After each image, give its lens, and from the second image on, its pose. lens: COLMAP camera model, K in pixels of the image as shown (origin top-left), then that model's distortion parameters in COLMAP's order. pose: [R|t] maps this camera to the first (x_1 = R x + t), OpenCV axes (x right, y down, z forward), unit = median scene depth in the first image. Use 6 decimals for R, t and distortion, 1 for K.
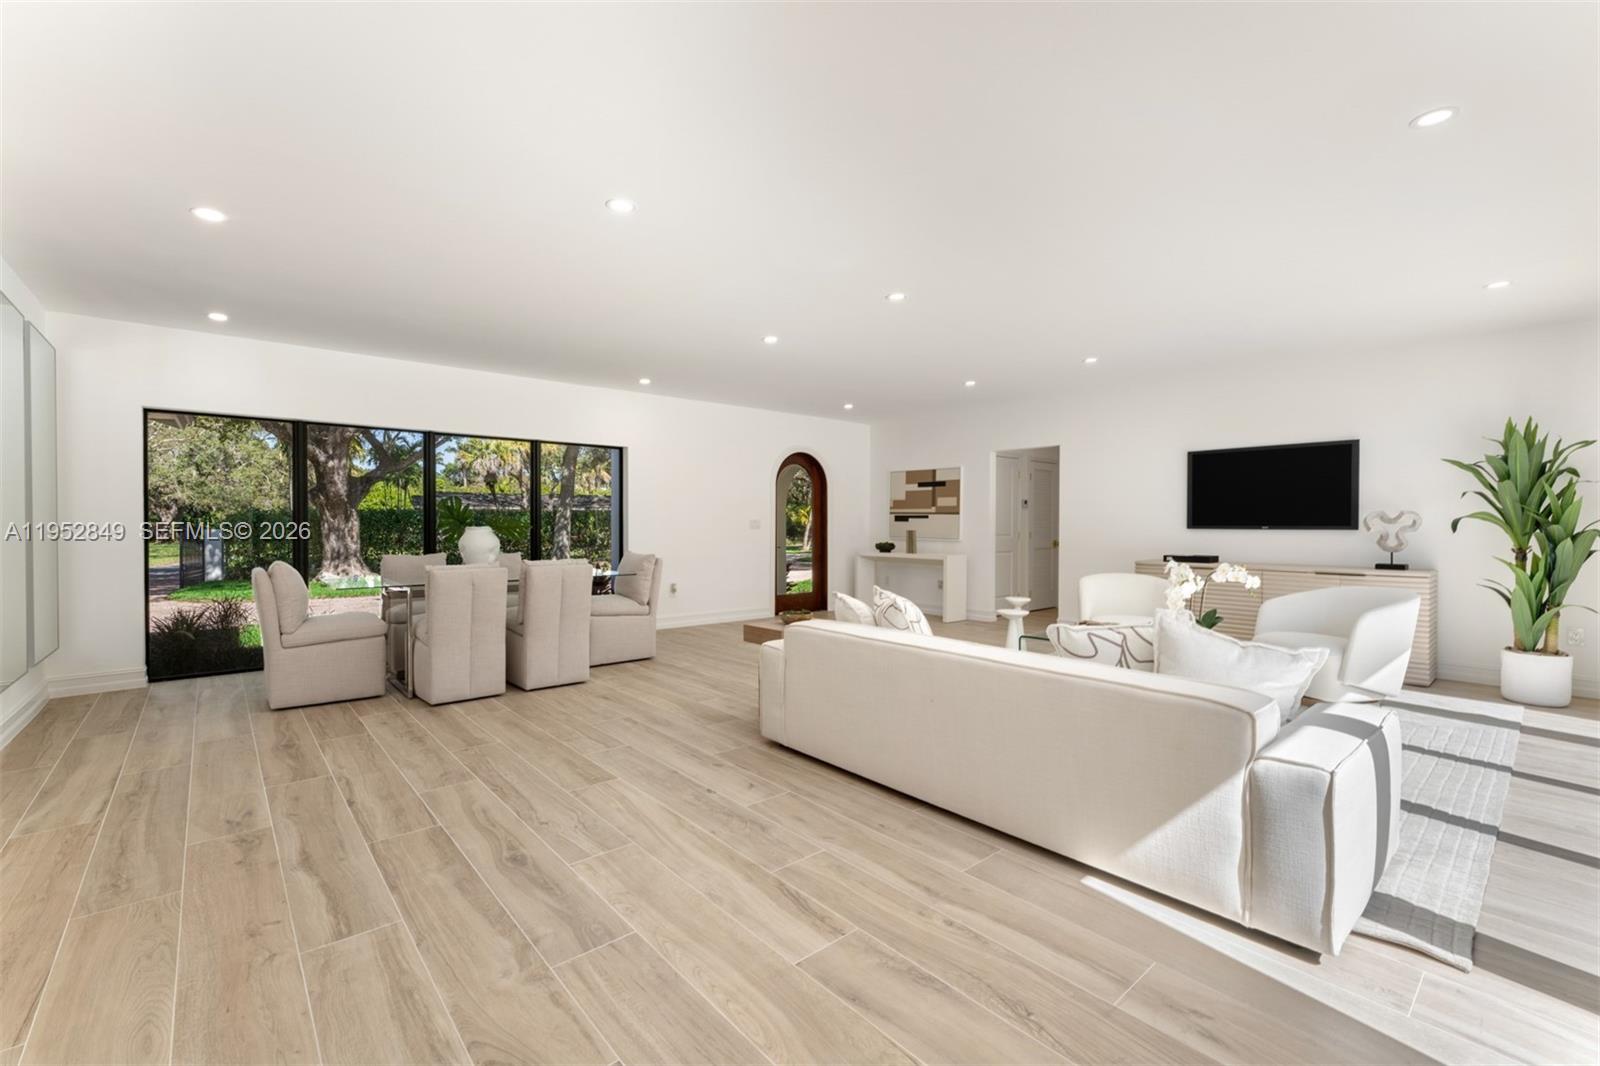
lens RADIAL K [[677.8, 0, 796.8], [0, 677.8, 525.1], [0, 0, 1]] dist [-0.001393, -0.000281]
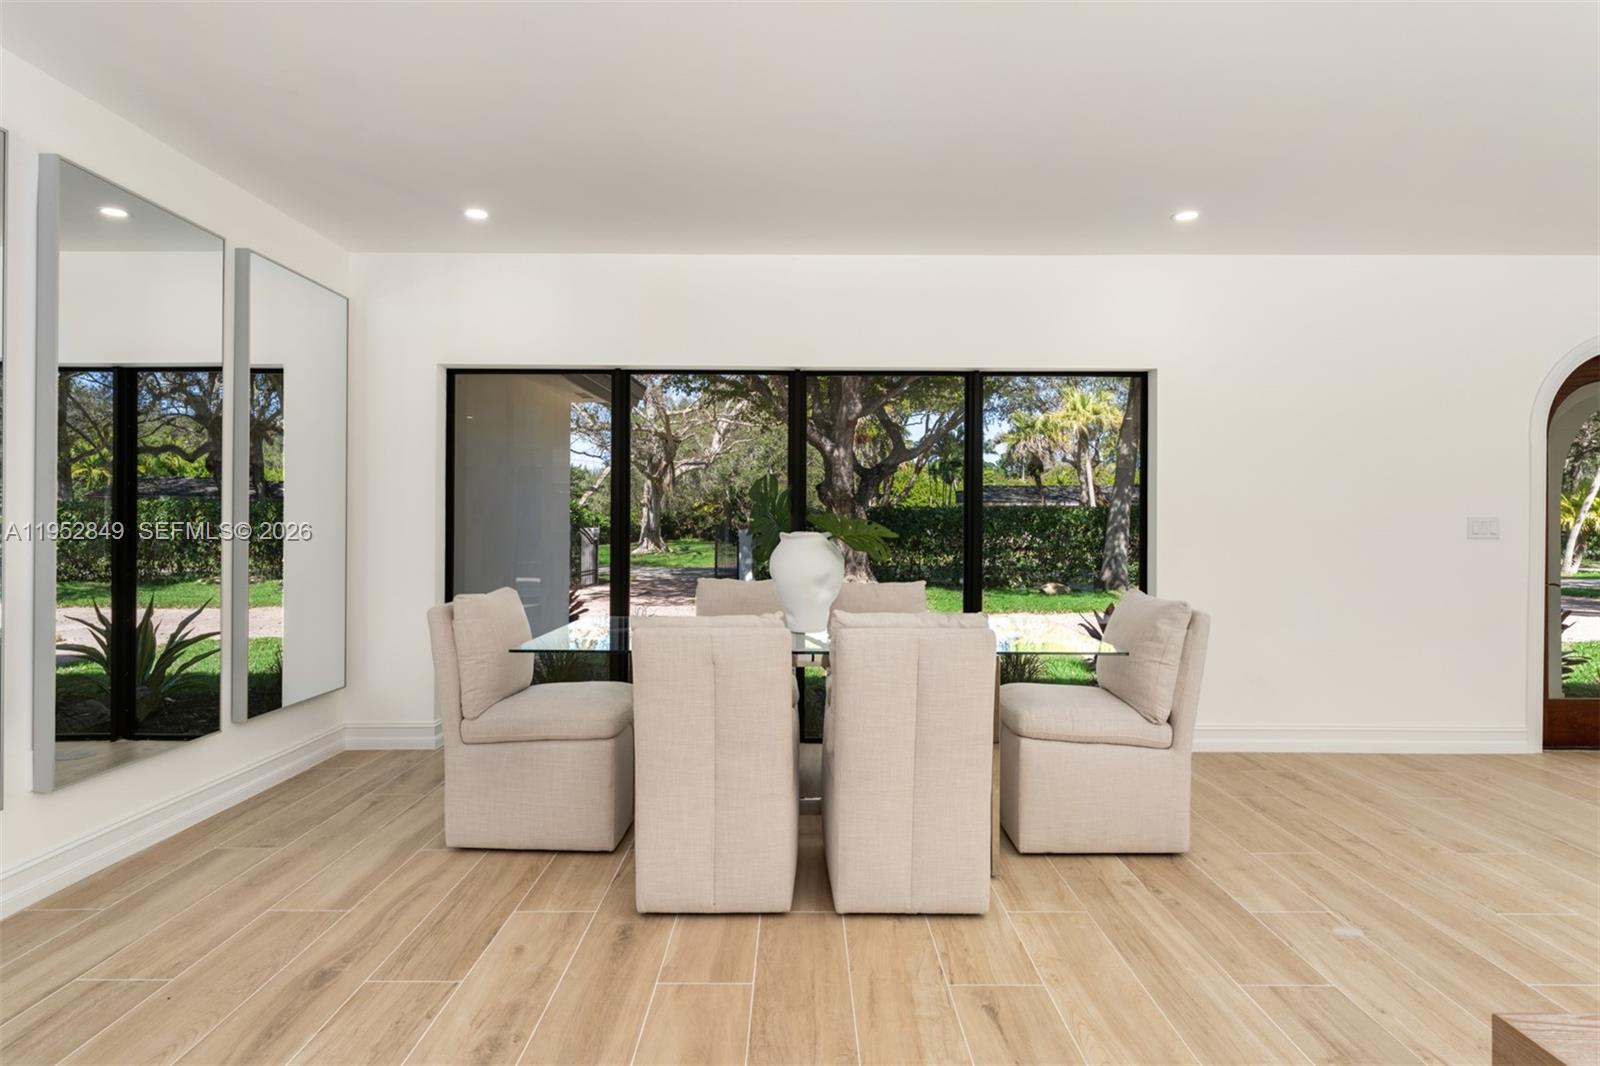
lens RADIAL K [[868.6, 0, 802.4], [0, 868.6, 528.2], [0, 0, 1]] dist [0.000249, 0.001700]
pose [[0.759840, 0.004858, -0.650092, -0.045546], [-0.003164, 0.999988, 0.003776, -0.003085], [0.650103, -0.000812, 0.759846, 0.450062]]
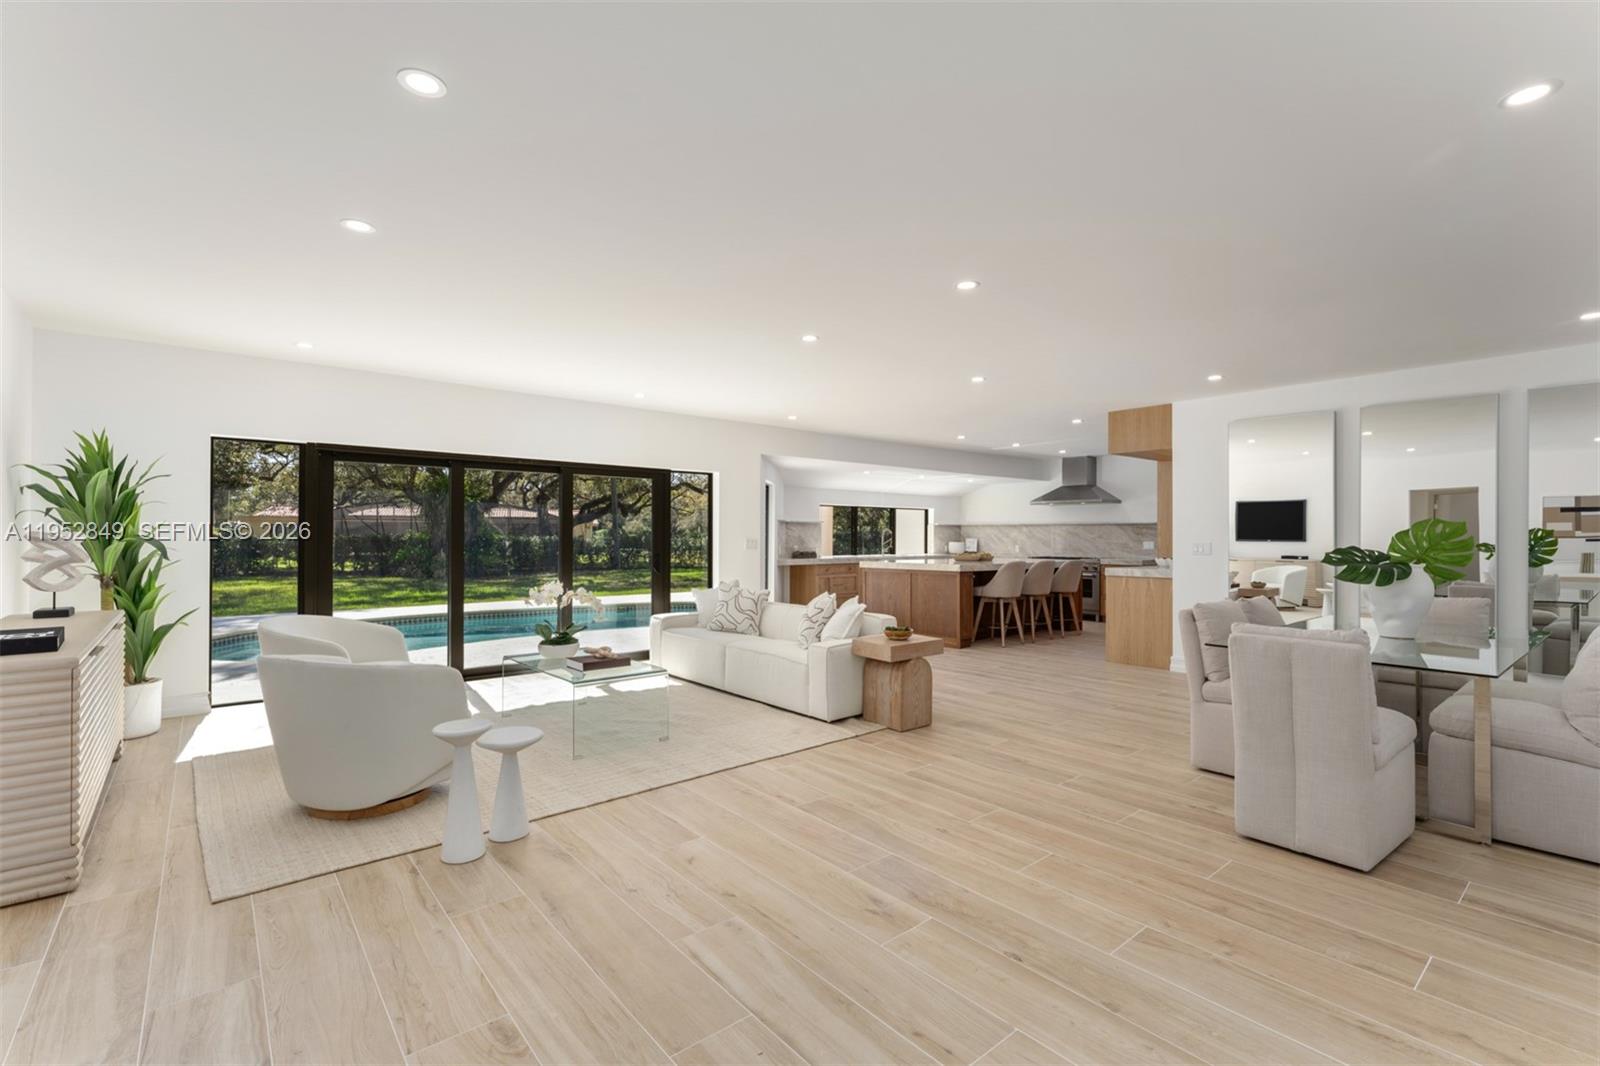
lens RADIAL K [[677.8, 0, 796.8], [0, 677.8, 525.1], [0, 0, 1]] dist [-0.001393, -0.000281]
pose [[-0.999759, -0.004596, 0.021450, 0.049846], [-0.004843, 0.999922, -0.011492, -0.015154], [-0.021395, -0.011593, -0.999704, 1.126669]]
